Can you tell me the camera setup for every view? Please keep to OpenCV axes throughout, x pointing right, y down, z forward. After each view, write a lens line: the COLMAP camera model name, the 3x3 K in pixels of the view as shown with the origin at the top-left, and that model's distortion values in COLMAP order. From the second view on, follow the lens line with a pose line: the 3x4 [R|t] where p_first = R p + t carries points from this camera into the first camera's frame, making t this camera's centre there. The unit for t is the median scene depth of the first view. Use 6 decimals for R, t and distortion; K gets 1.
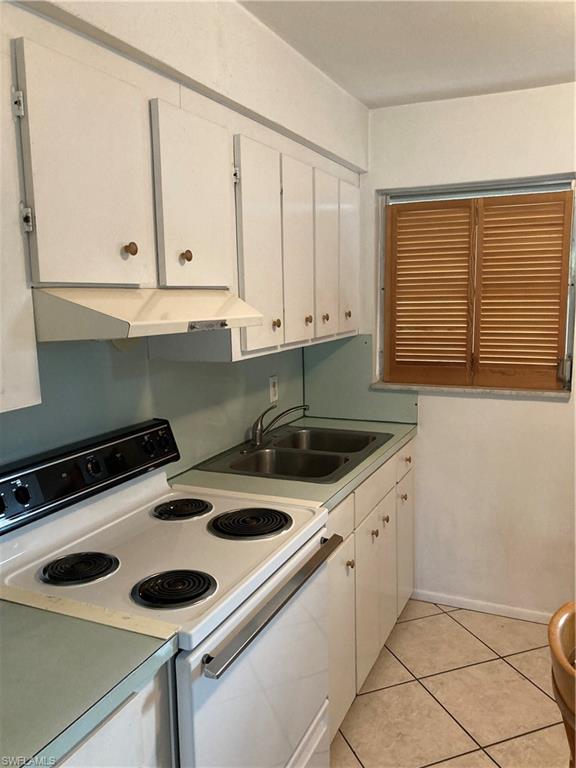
lens RADIAL K [[629.7, 0, 292.7], [0, 629.7, 385.1], [0, 0, 1]] dist [0.025304, -0.007946]
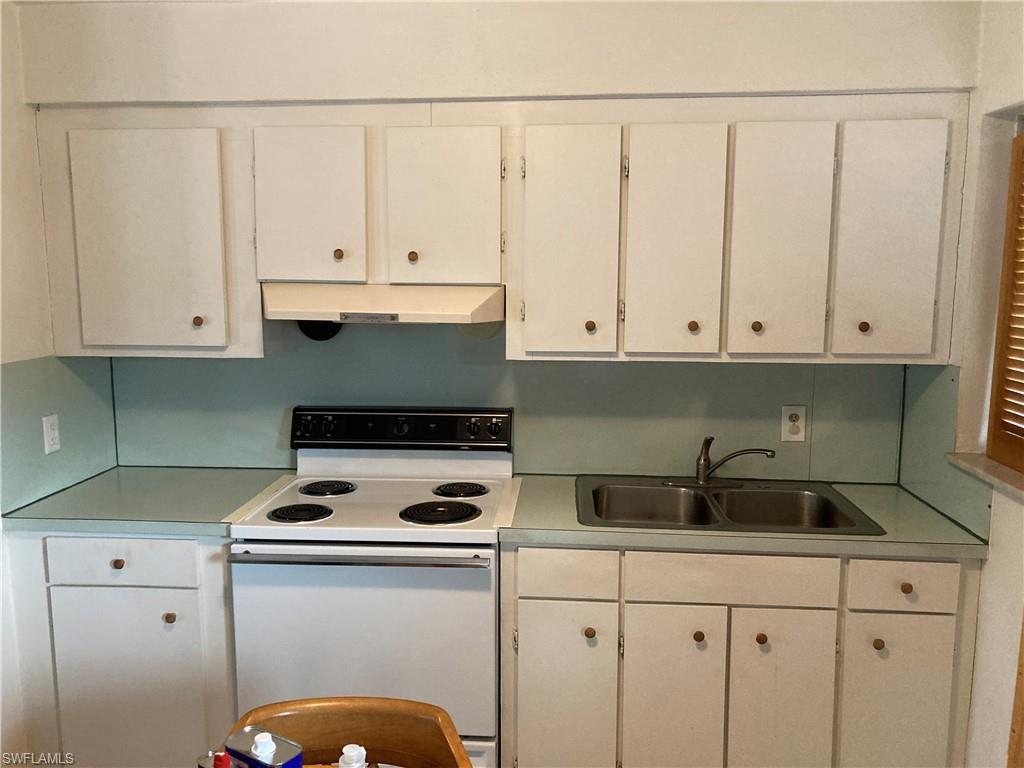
lens RADIAL K [[839.7, 0, 512.0], [0, 839.7, 384.0], [0, 0, 1]] dist [0.025304, -0.007946]
pose [[0.328098, 0.150370, -0.932599, 1.079820], [-0.145609, 0.983501, 0.107351, -0.135486], [0.933354, 0.100574, 0.344580, 0.544664]]
